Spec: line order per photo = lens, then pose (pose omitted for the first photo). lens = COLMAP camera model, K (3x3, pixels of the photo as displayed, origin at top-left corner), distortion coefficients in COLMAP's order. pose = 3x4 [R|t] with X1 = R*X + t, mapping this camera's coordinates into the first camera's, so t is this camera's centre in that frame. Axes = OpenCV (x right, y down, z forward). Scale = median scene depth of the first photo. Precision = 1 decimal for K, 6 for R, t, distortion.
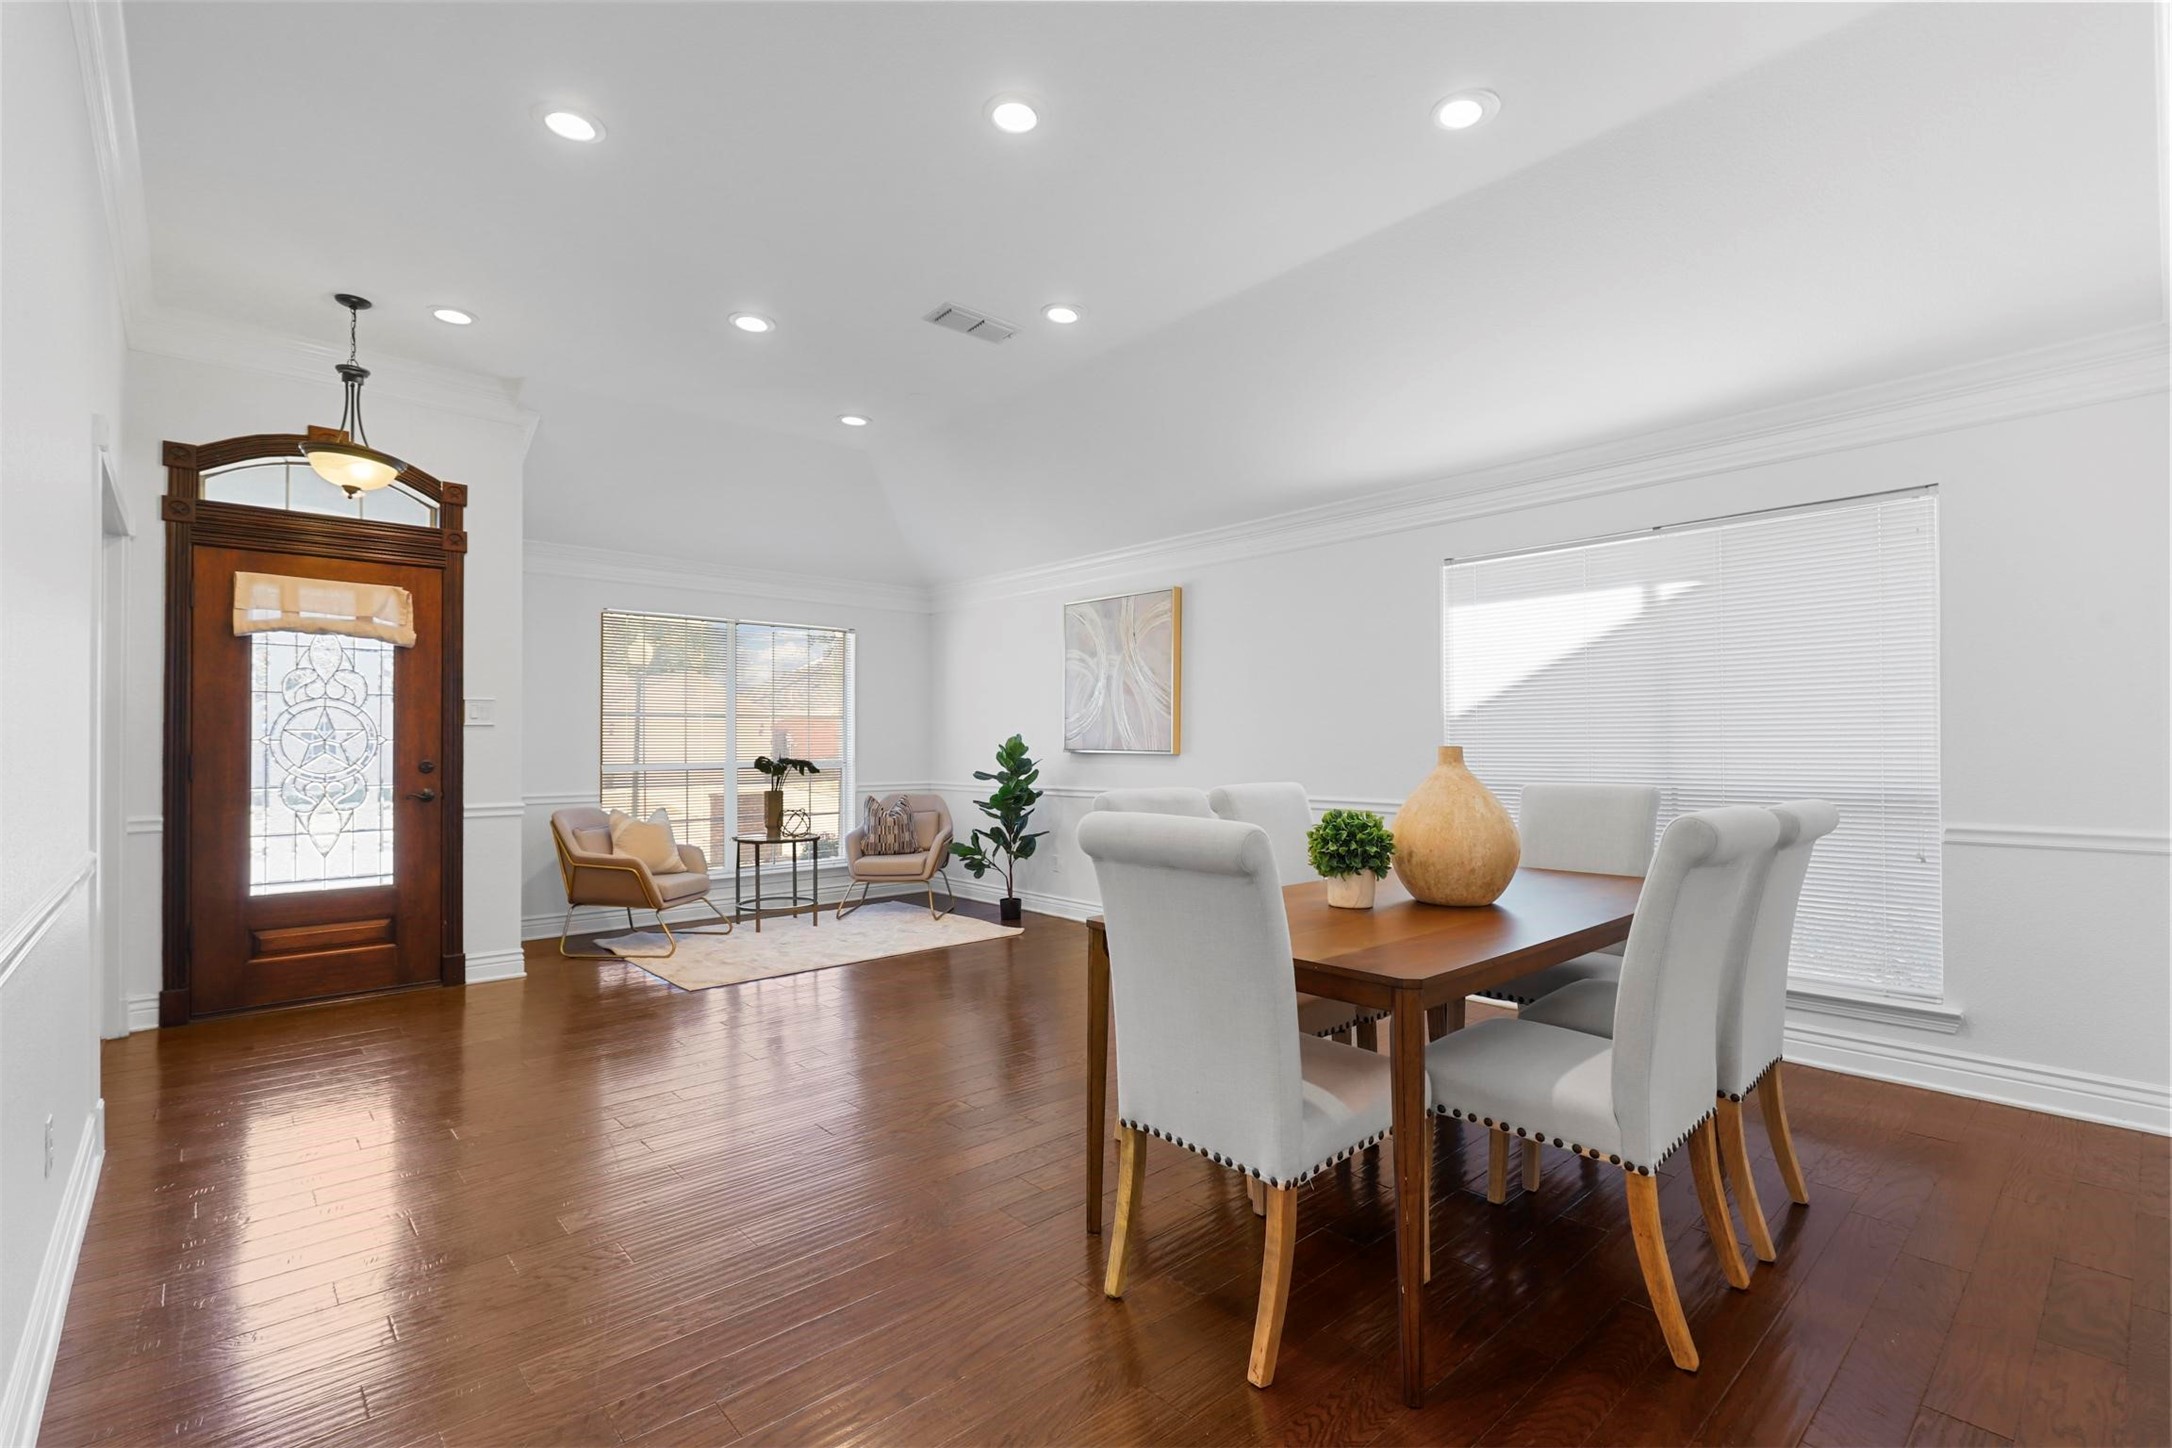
lens RADIAL K [[985.6, 0, 1098.0], [0, 985.6, 731.5], [0, 0, 1]] dist [-0.005023, 0.000363]
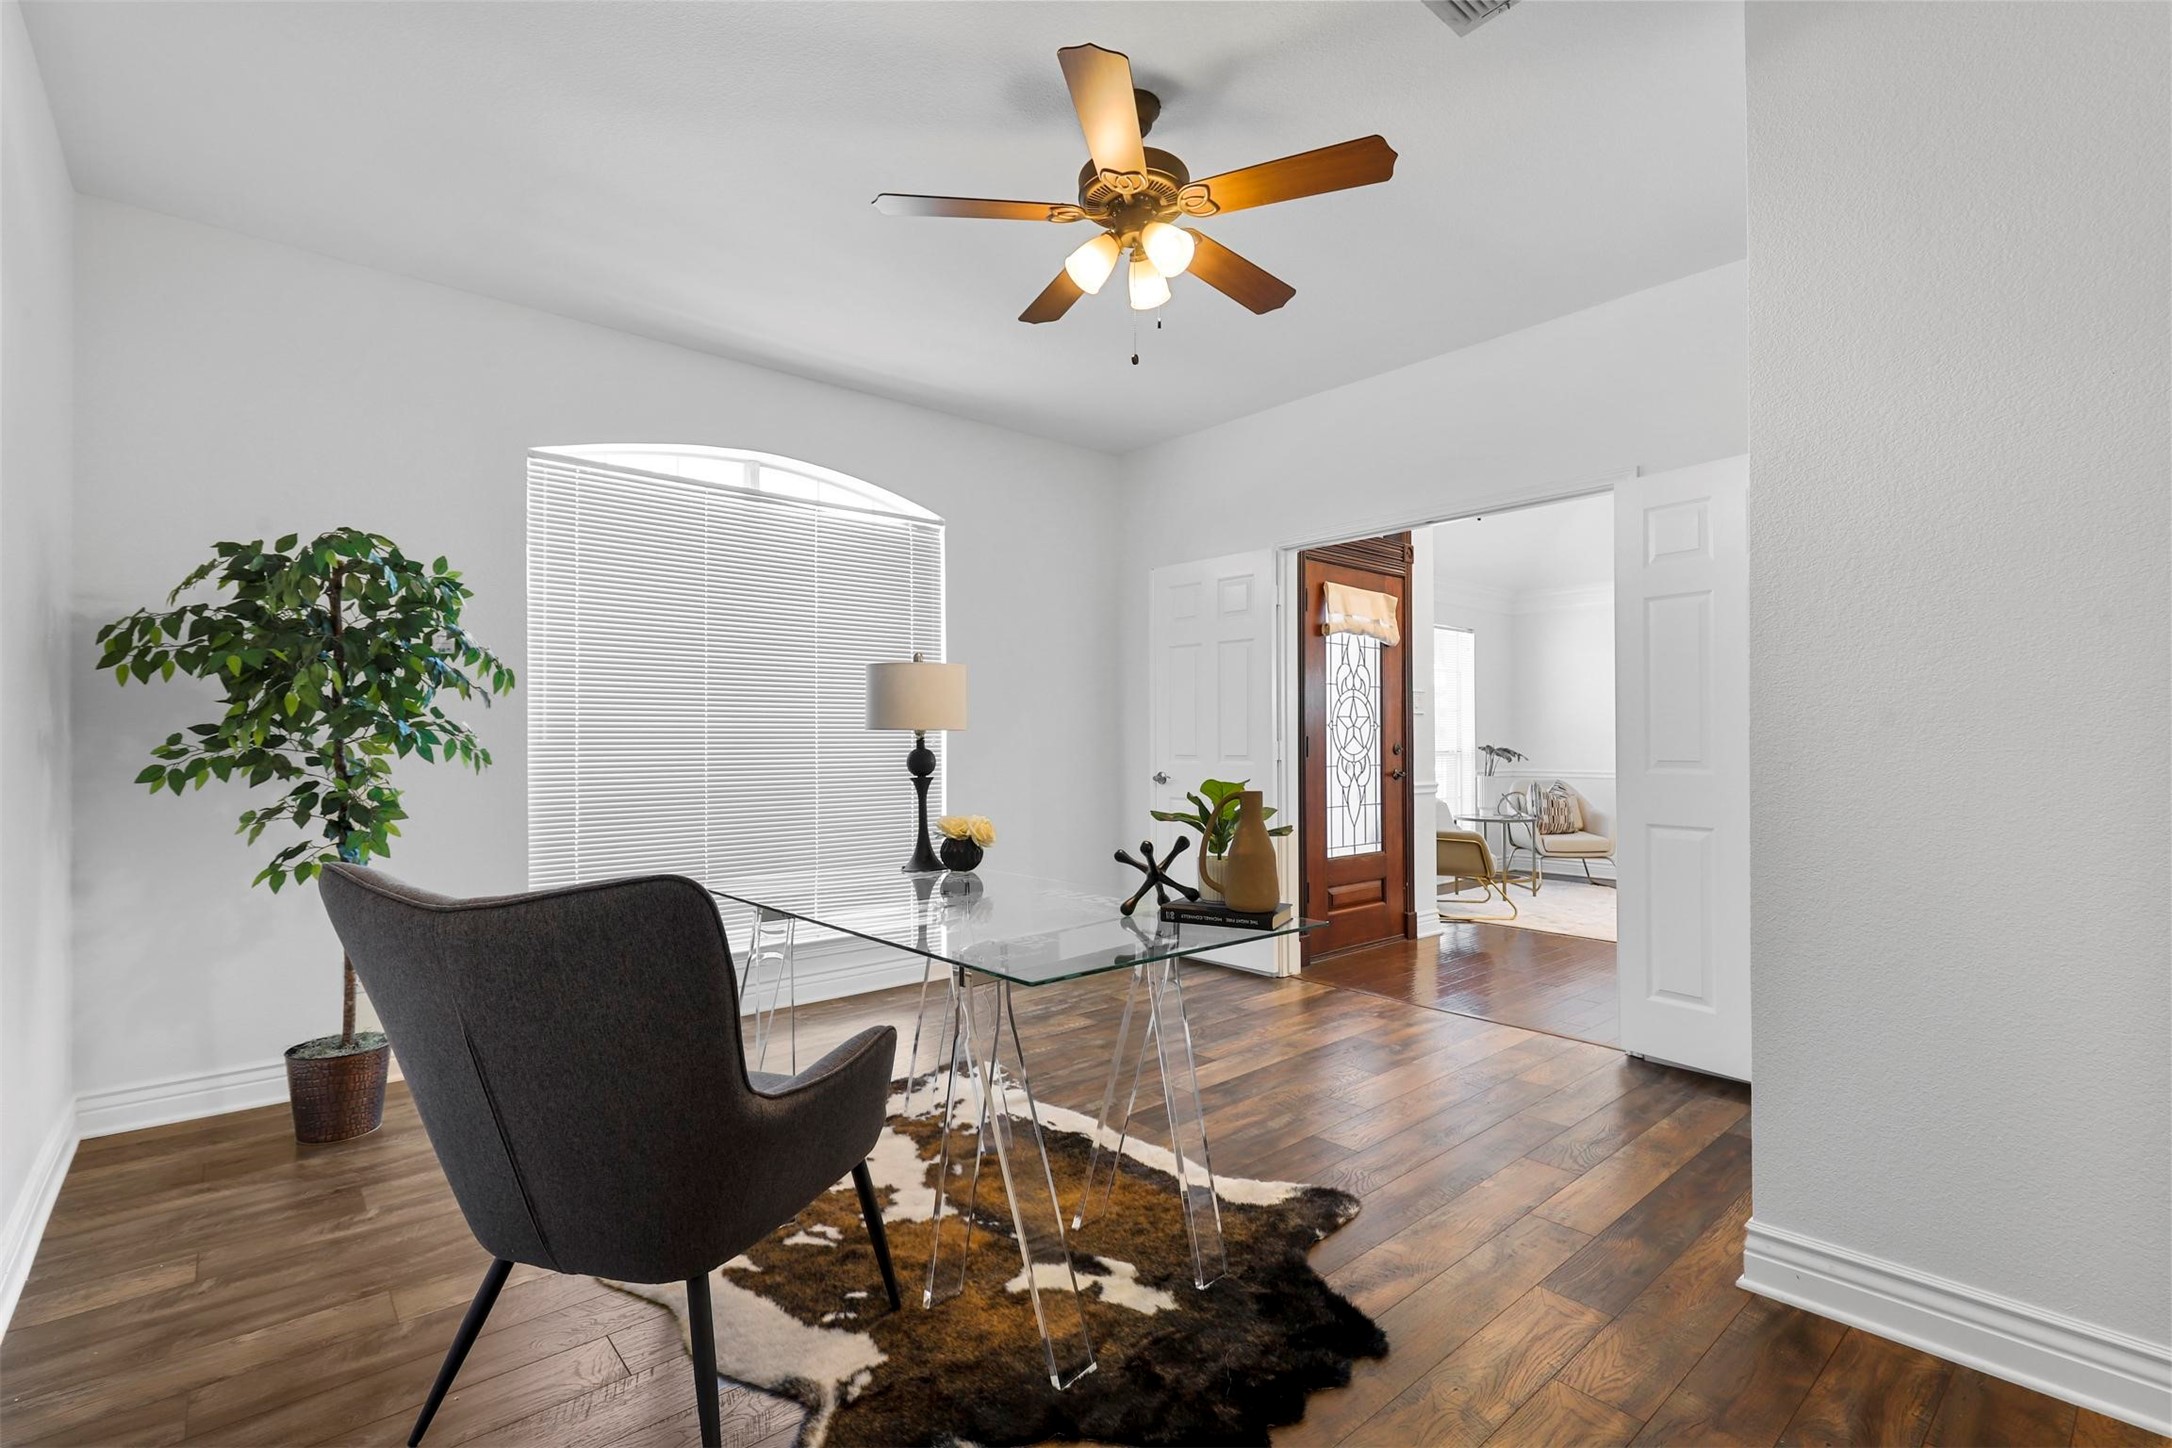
lens RADIAL K [[985.6, 0, 1095.7], [0, 985.6, 735.6], [0, 0, 1]] dist [-0.005023, 0.000363]
pose [[0.999696, -0.001204, -0.024617, -0.991061], [0.001233, 0.999999, 0.001164, 0.018221], [0.024615, -0.001194, 0.999696, -0.160046]]
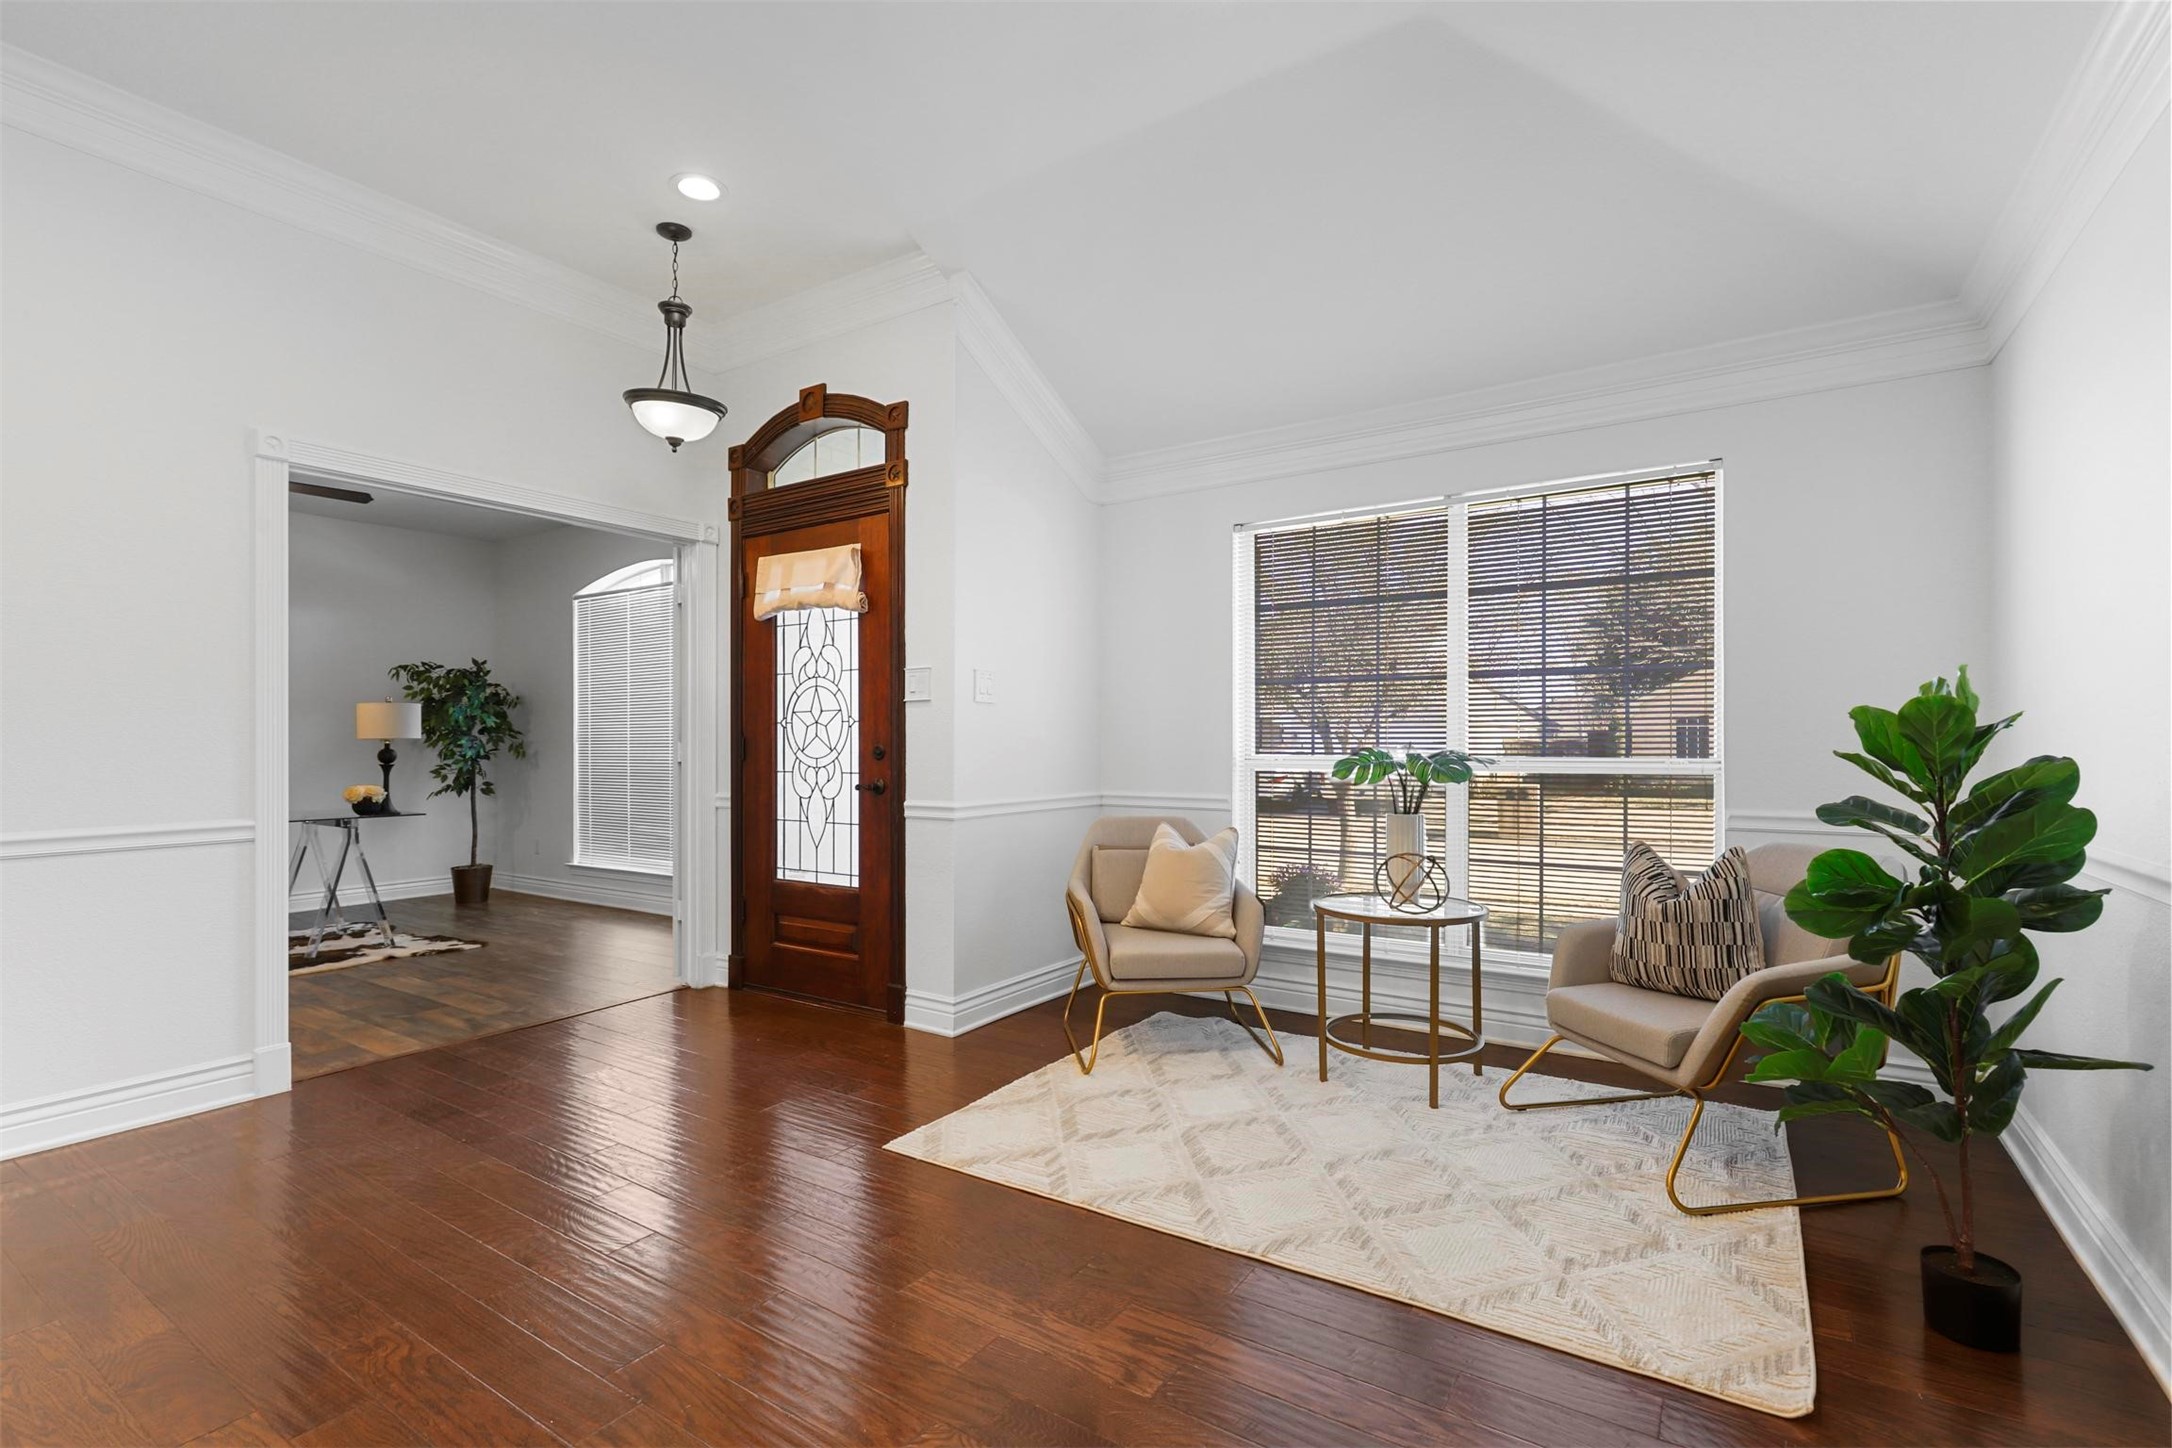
lens RADIAL K [[985.6, 0, 1100.7], [0, 985.6, 732.0], [0, 0, 1]] dist [-0.005023, 0.000363]
pose [[0.241846, -0.005554, -0.970299, 0.172278], [0.015613, 0.999876, -0.001831, 0.022746], [0.970189, -0.014707, 0.241903, 0.964499]]
